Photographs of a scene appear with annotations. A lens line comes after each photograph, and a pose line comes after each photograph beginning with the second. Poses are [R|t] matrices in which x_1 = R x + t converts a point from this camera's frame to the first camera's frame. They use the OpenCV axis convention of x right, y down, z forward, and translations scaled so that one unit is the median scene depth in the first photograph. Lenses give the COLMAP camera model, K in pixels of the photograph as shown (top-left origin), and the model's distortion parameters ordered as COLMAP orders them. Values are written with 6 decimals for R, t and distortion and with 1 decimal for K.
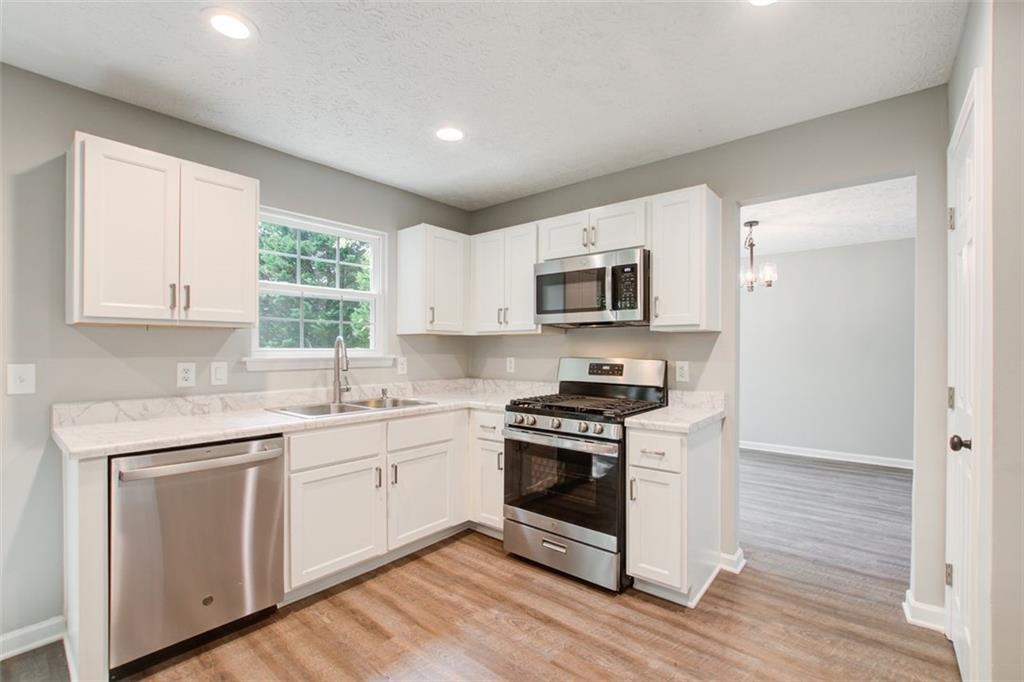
lens RADIAL K [[455.0, 0, 512.0], [0, 455.0, 341.0], [0, 0, 1]] dist [0.000468, 0.000043]
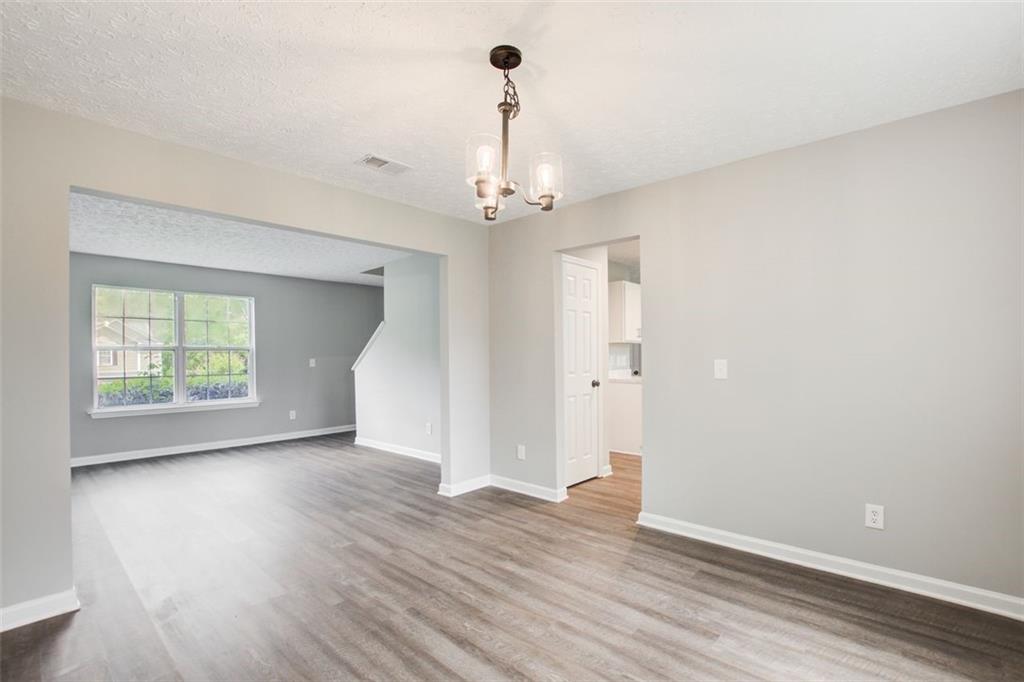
lens RADIAL K [[455.0, 0, 512.0], [0, 455.0, 341.0], [0, 0, 1]] dist [0.000468, 0.000043]
pose [[-0.997430, -0.002443, 0.071607, 0.682519], [-0.003338, 0.999918, -0.012381, 0.002515], [-0.071571, -0.012588, -0.997356, 2.026821]]
